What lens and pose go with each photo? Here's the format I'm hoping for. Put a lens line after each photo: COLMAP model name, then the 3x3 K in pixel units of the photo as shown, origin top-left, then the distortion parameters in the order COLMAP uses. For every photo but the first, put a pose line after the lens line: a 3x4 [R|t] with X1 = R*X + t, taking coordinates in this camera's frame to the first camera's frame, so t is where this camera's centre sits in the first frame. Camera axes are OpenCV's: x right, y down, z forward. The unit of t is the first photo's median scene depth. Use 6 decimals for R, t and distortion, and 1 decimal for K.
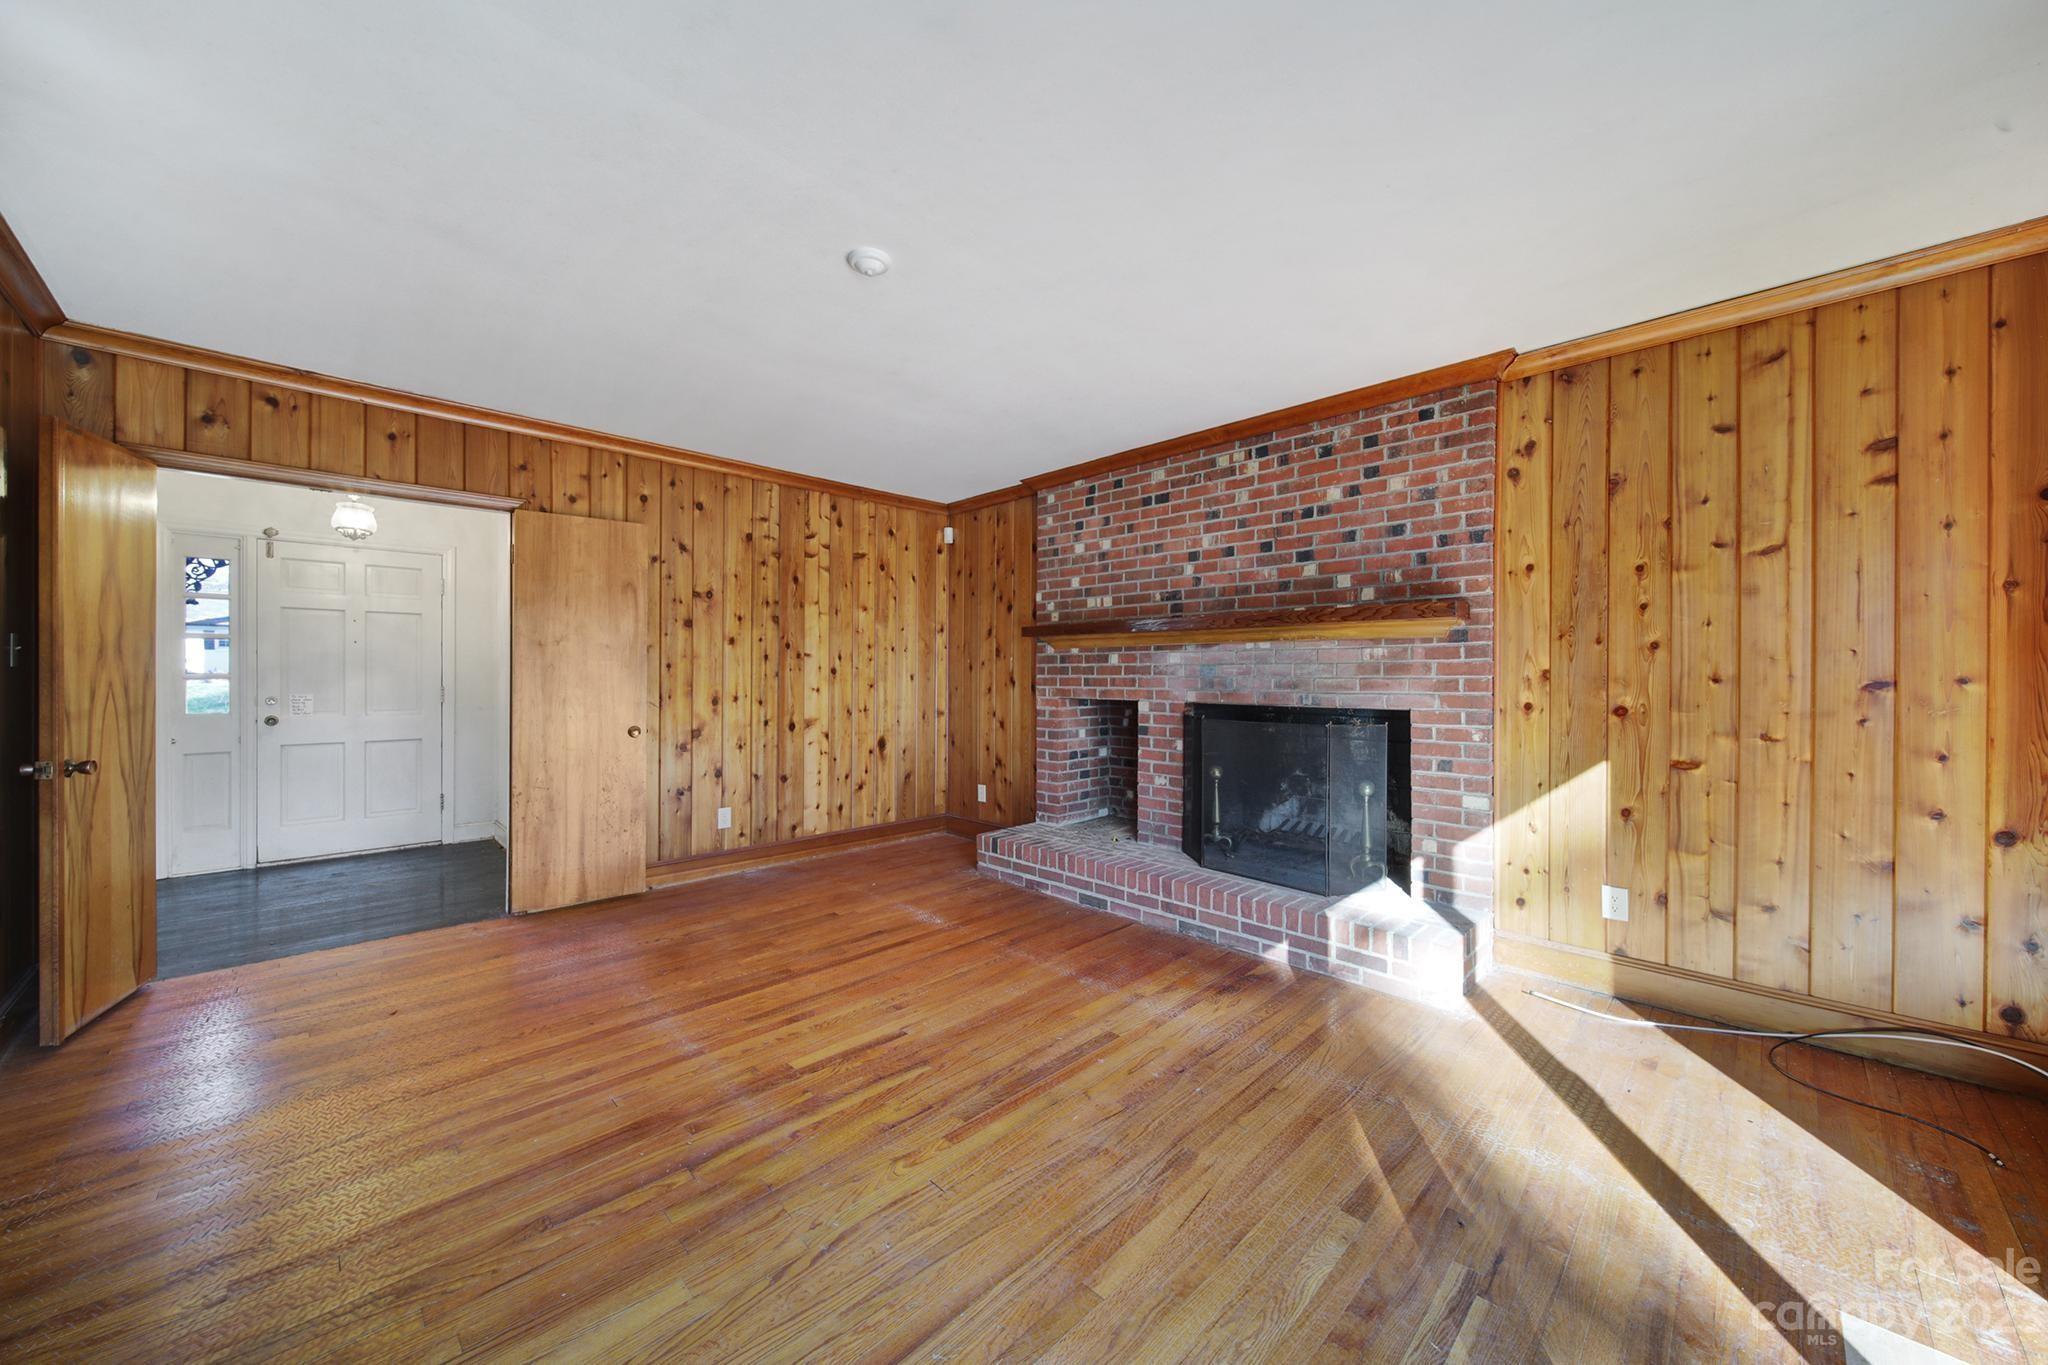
lens RADIAL K [[733.4, 0, 1022.6], [0, 733.4, 676.1], [0, 0, 1]] dist [-0.001758, -0.000448]
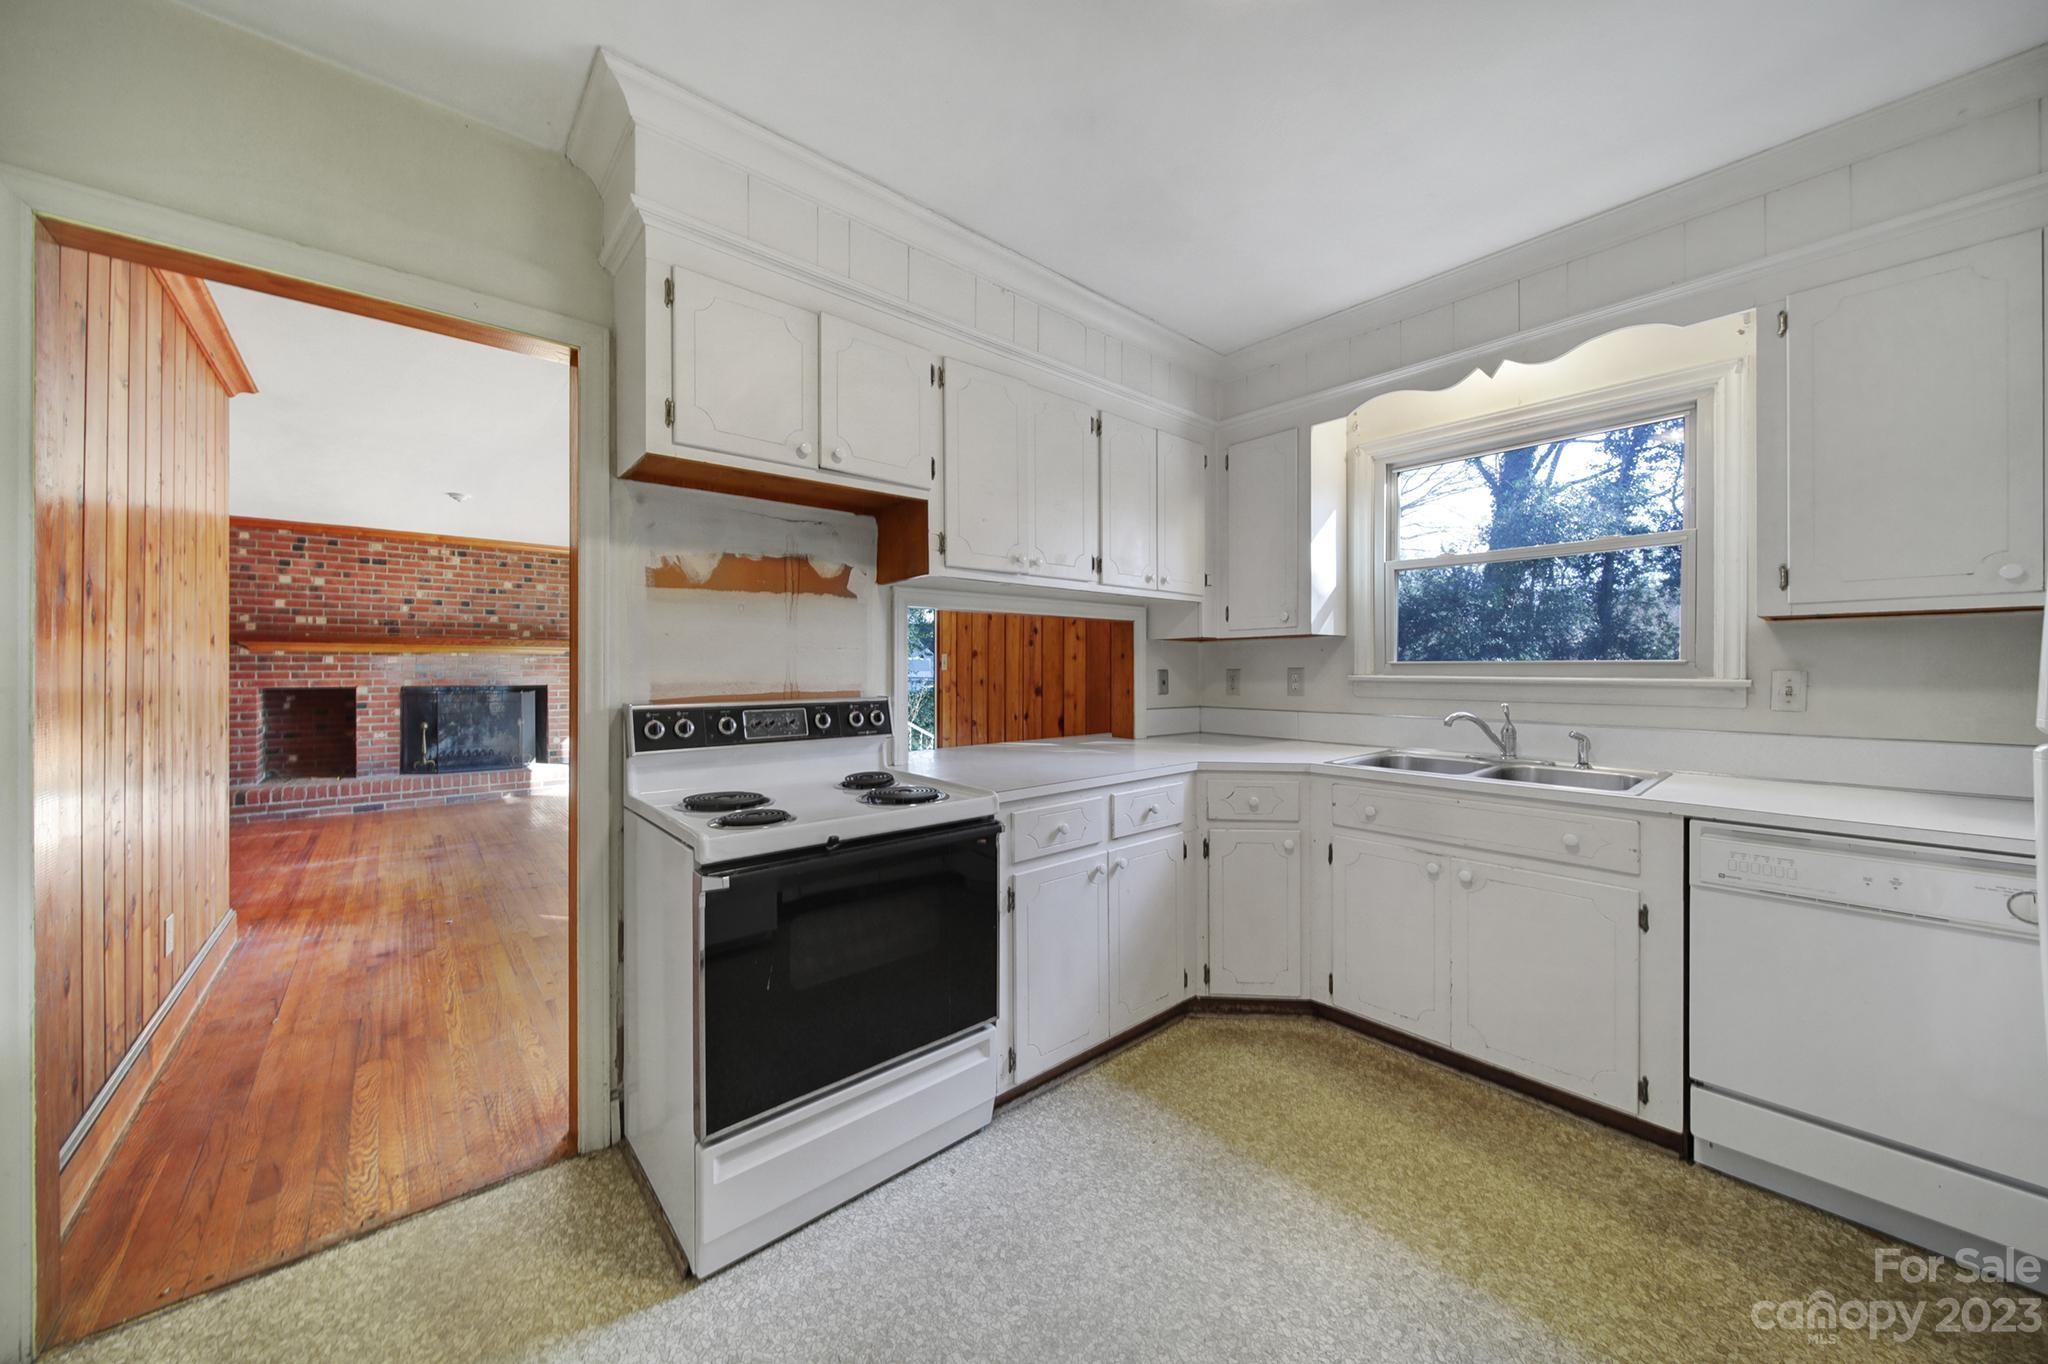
lens RADIAL K [[722.6, 0, 1017.9], [0, 722.6, 670.0], [0, 0, 1]] dist [0.000048, -0.000298]
pose [[0.072292, -0.001298, 0.997383, -1.422194], [0.004565, 0.999989, 0.000970, 0.002558], [-0.997373, 0.004483, 0.072297, -0.574214]]
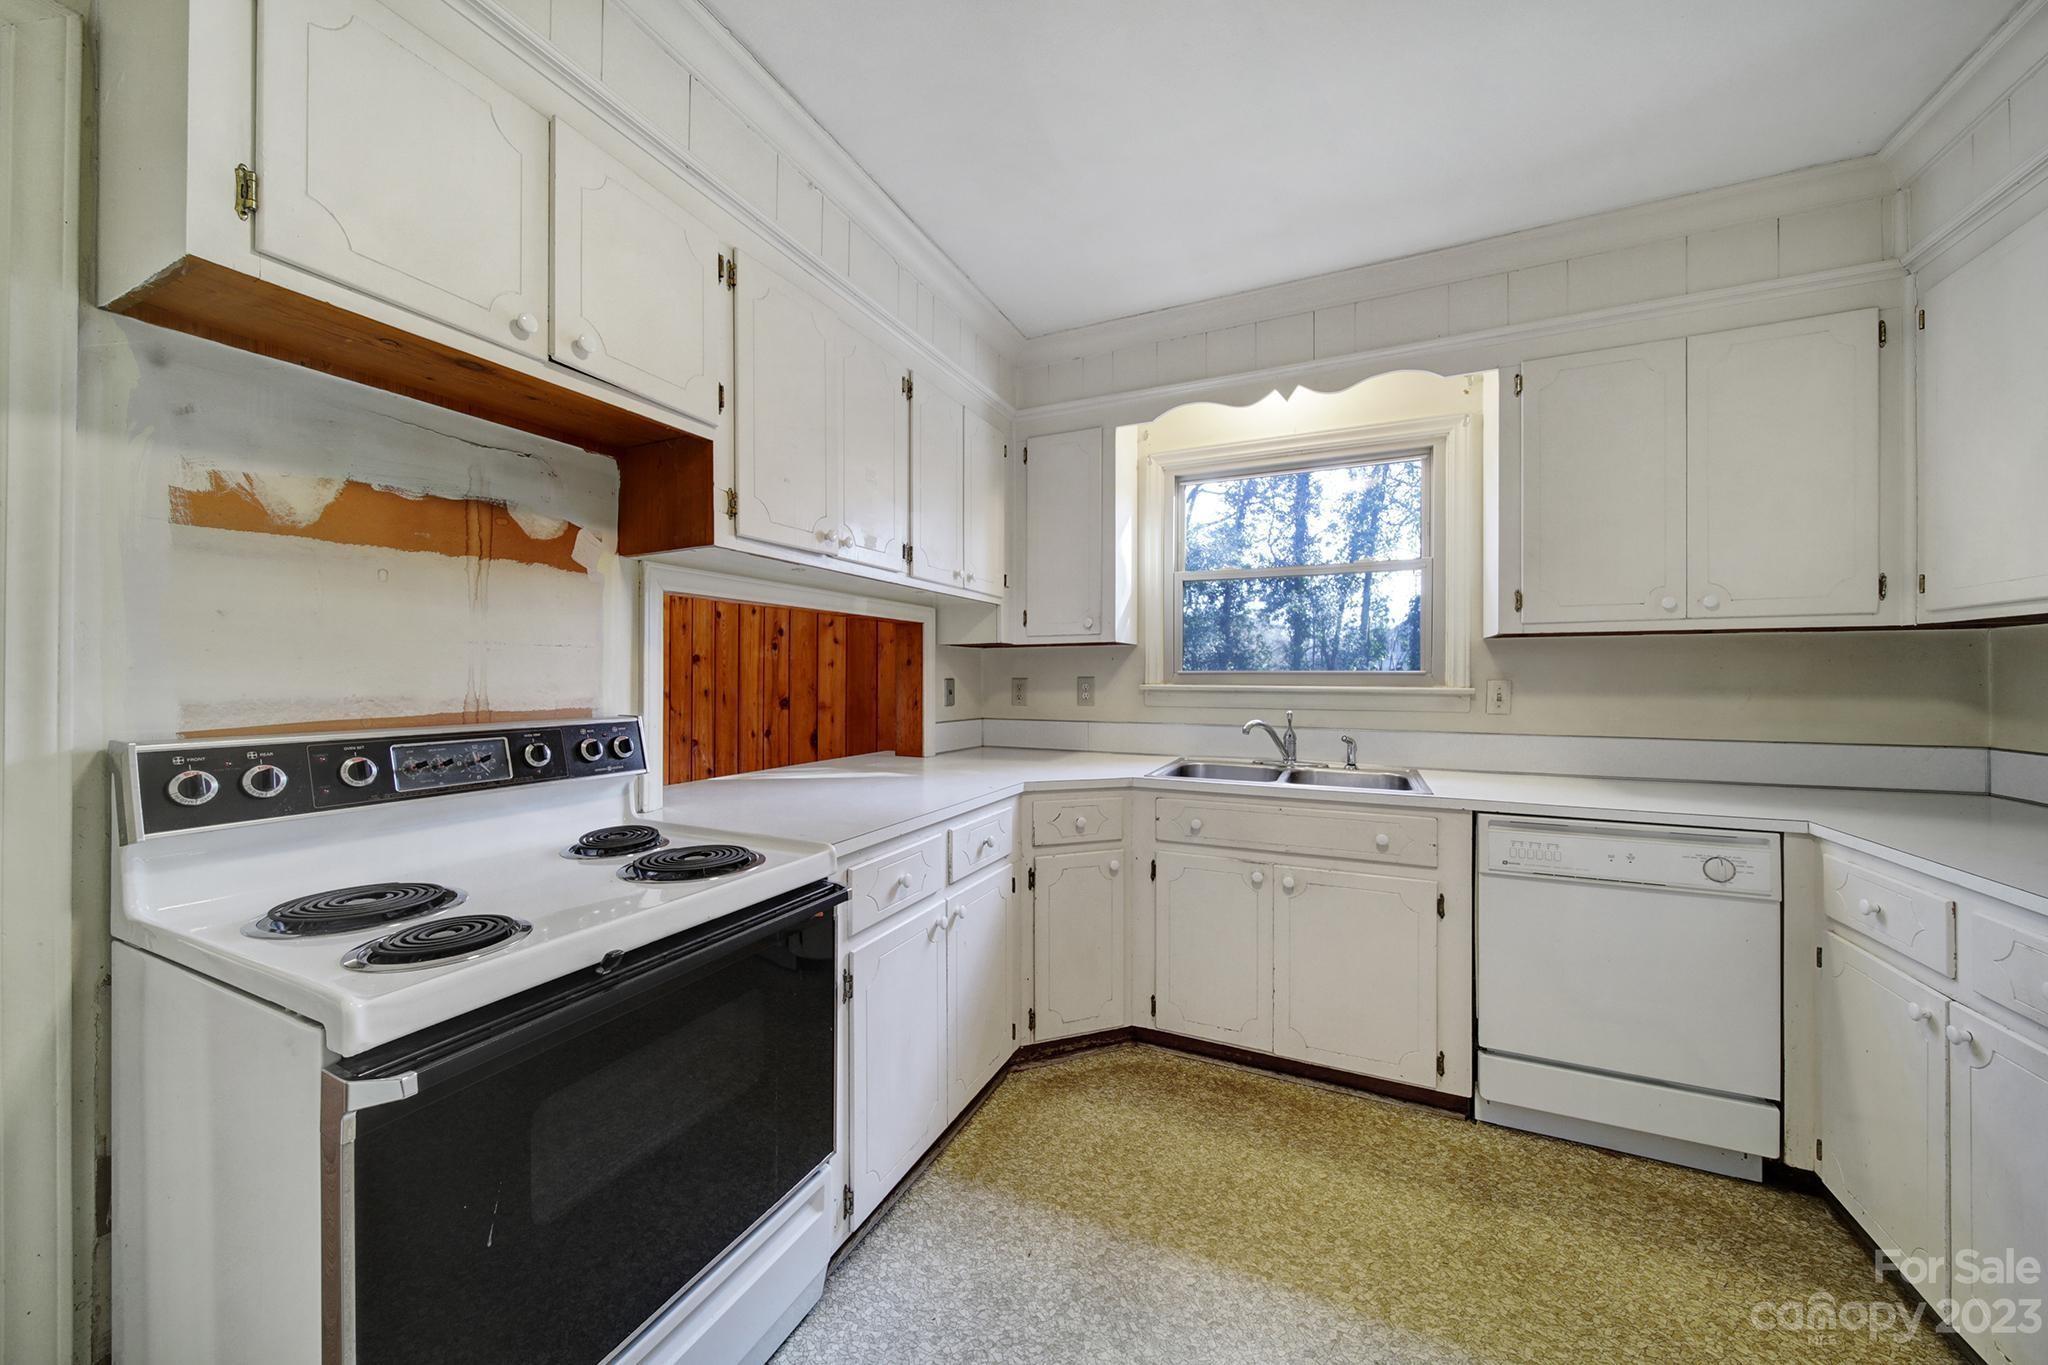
lens RADIAL K [[723.1, 0, 1019.0], [0, 723.1, 675.8], [0, 0, 1]] dist [-0.000326, -0.000298]
pose [[-0.342464, 0.002021, 0.939529, -1.301858], [0.001614, 0.999997, -0.001563, 0.002618], [-0.939530, 0.000982, -0.342466, -0.485475]]
